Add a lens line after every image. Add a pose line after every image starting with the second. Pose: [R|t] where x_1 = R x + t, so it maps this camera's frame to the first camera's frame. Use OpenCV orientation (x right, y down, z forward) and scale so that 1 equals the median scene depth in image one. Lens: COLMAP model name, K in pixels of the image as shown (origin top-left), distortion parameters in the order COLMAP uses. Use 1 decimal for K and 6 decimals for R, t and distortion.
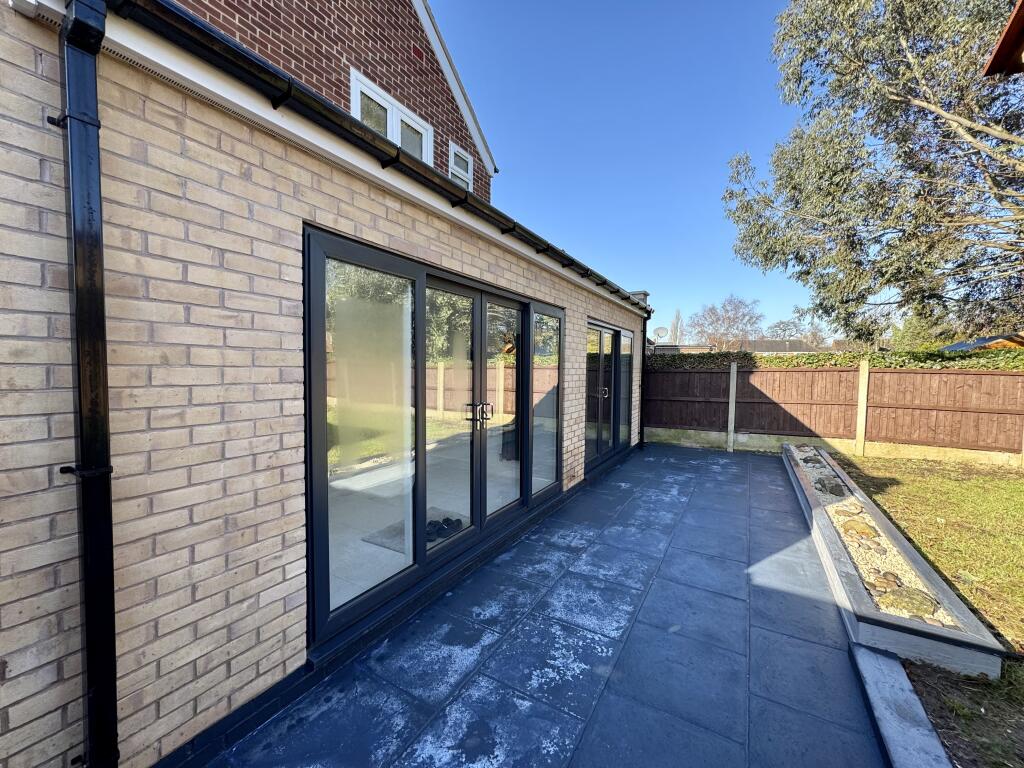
lens RADIAL K [[411.8, 0, 513.9], [0, 411.8, 386.3], [0, 0, 1]] dist [-0.004731, 0.000649]
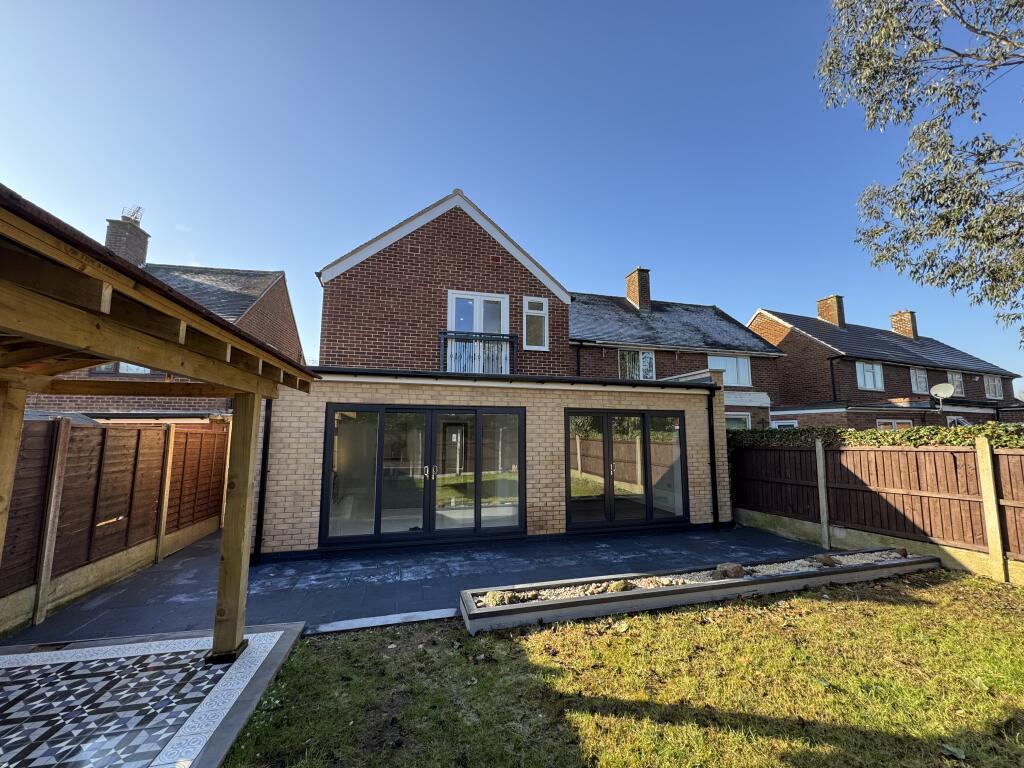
lens RADIAL K [[411.8, 0, 504.5], [0, 411.8, 385.2], [0, 0, 1]] dist [-0.004731, 0.000649]
pose [[0.704069, -0.095514, -0.703679, 1.149343], [-0.027380, 0.986525, -0.161301, -0.022302], [0.709603, 0.132834, 0.691967, -0.108452]]
